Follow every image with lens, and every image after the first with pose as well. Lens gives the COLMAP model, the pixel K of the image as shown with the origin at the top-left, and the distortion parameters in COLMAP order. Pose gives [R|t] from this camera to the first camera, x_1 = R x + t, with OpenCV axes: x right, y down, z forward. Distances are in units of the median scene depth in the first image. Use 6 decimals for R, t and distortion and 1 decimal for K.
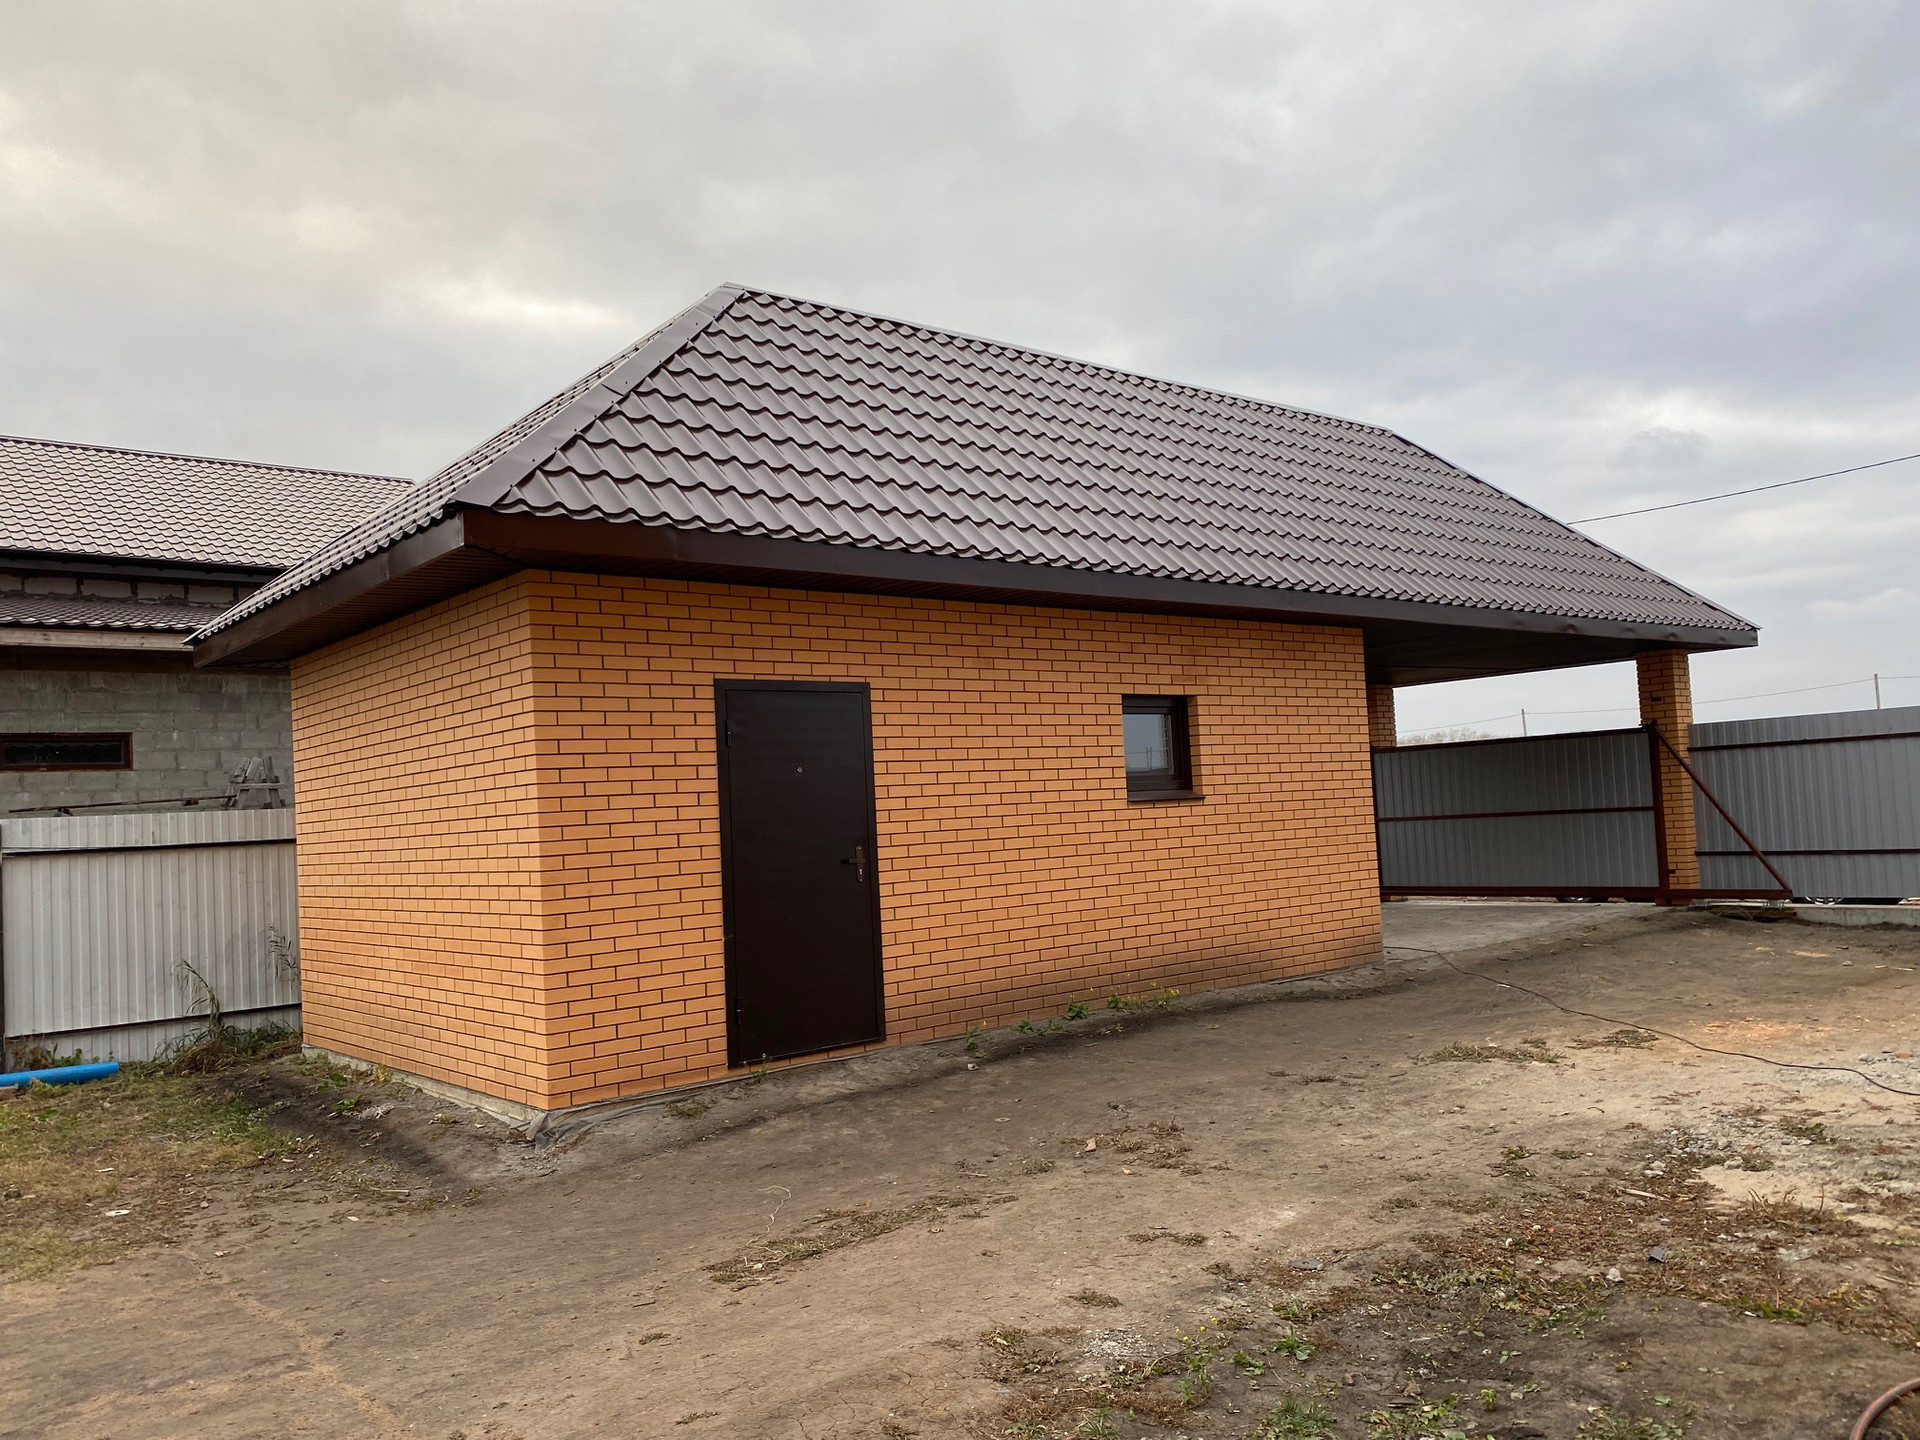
lens RADIAL K [[1472.6, 0, 963.3], [0, 1472.6, 720.3], [0, 0, 1]] dist [0.049796, -0.050346]
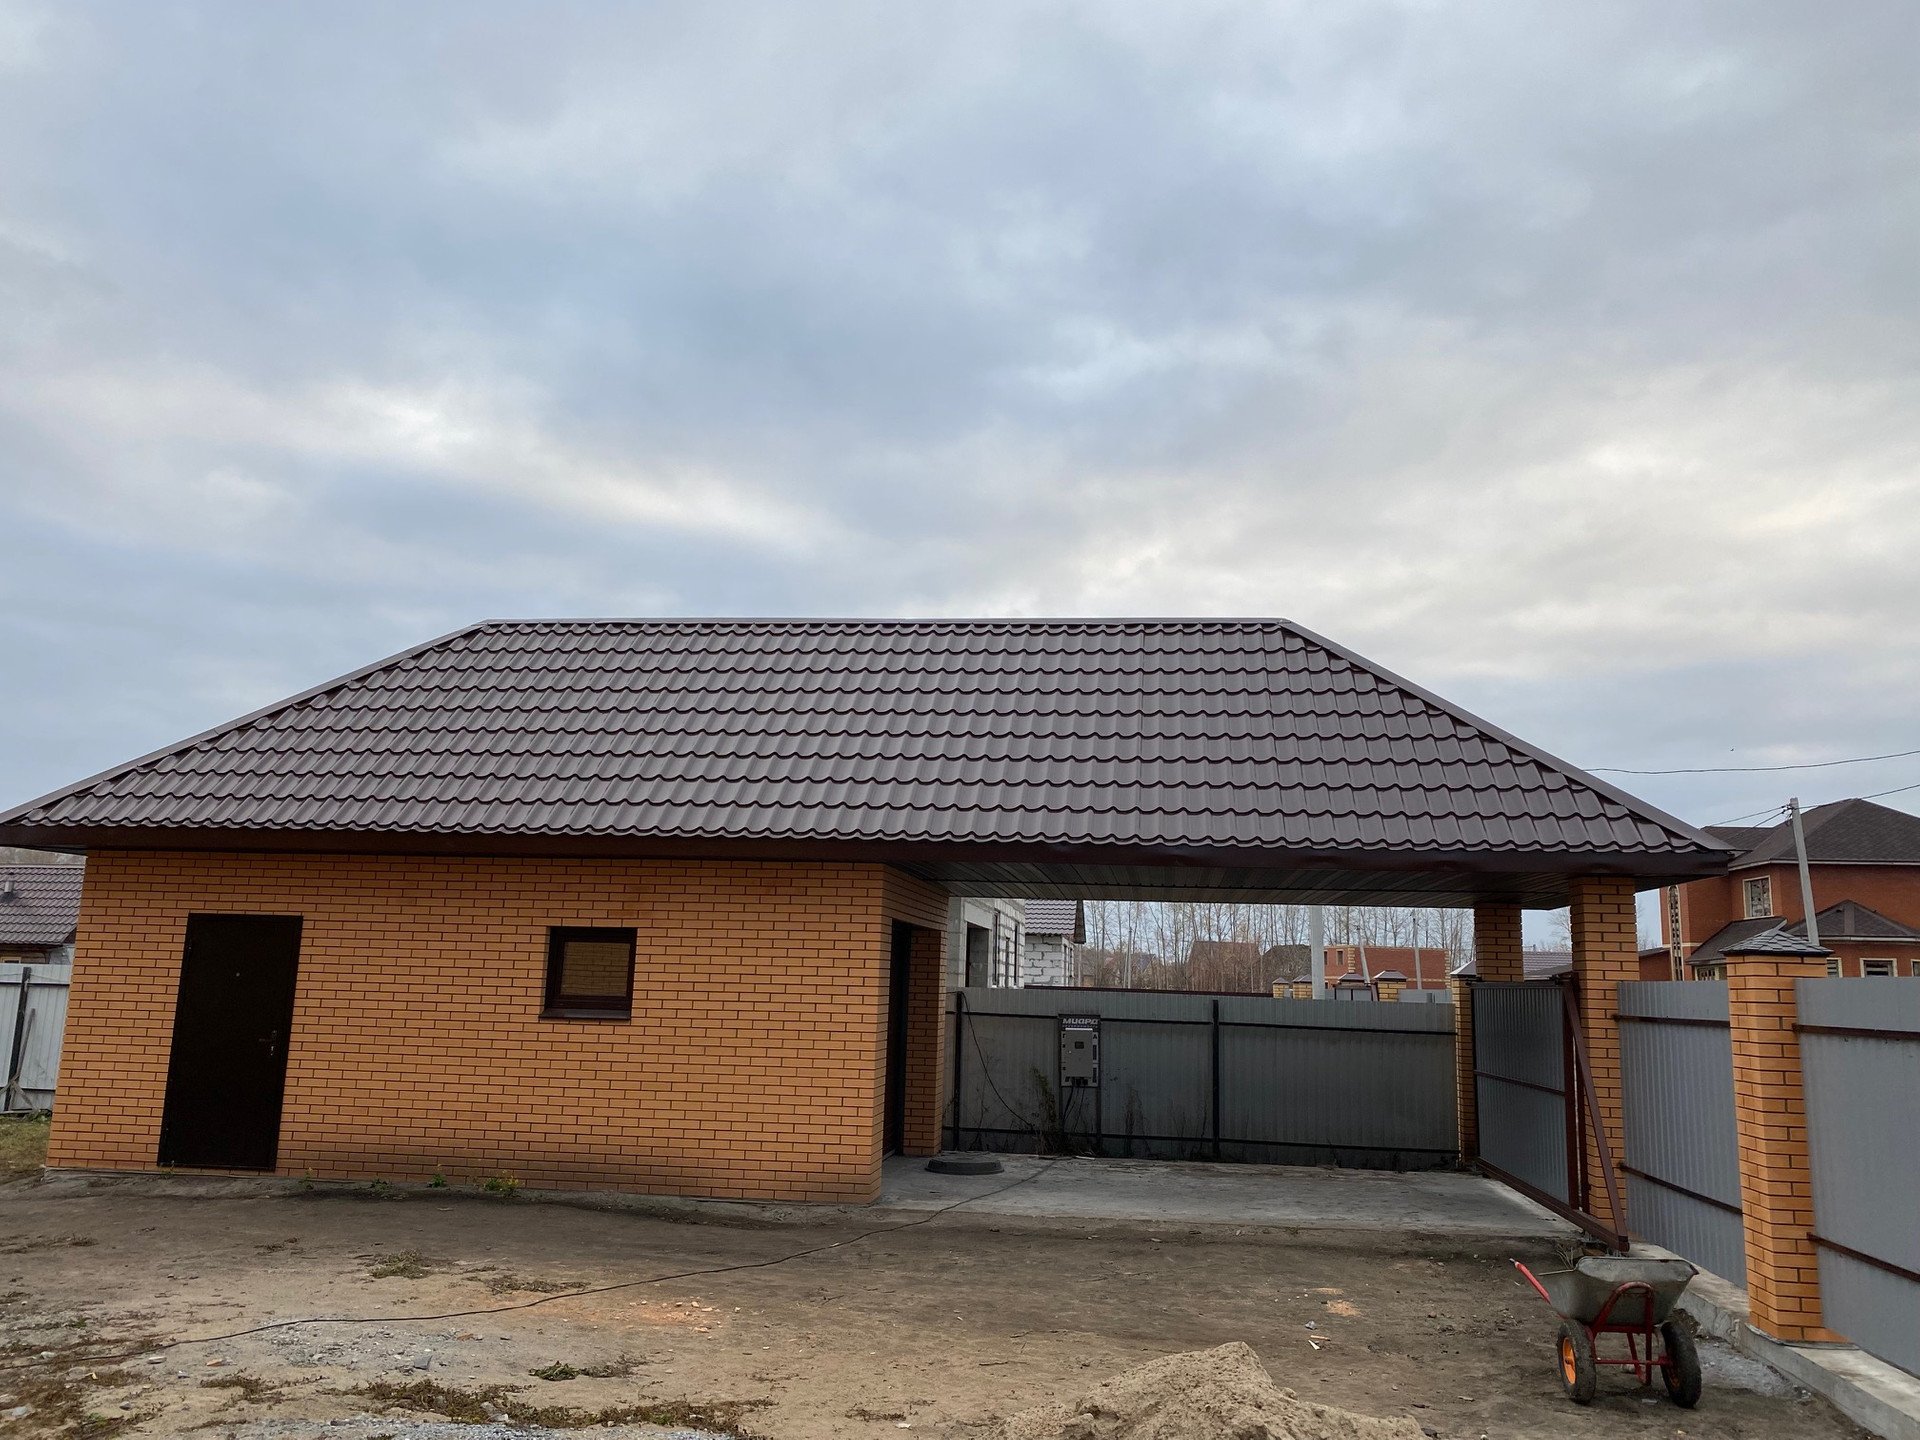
lens RADIAL K [[1472.6, 0, 957.1], [0, 1472.6, 720.4], [0, 0, 1]] dist [0.049796, -0.050346]
pose [[0.666447, -0.053344, -0.743642, 1.468734], [-0.017693, 0.996024, -0.087305, -0.101789], [0.745343, 0.071342, 0.662853, 0.505831]]
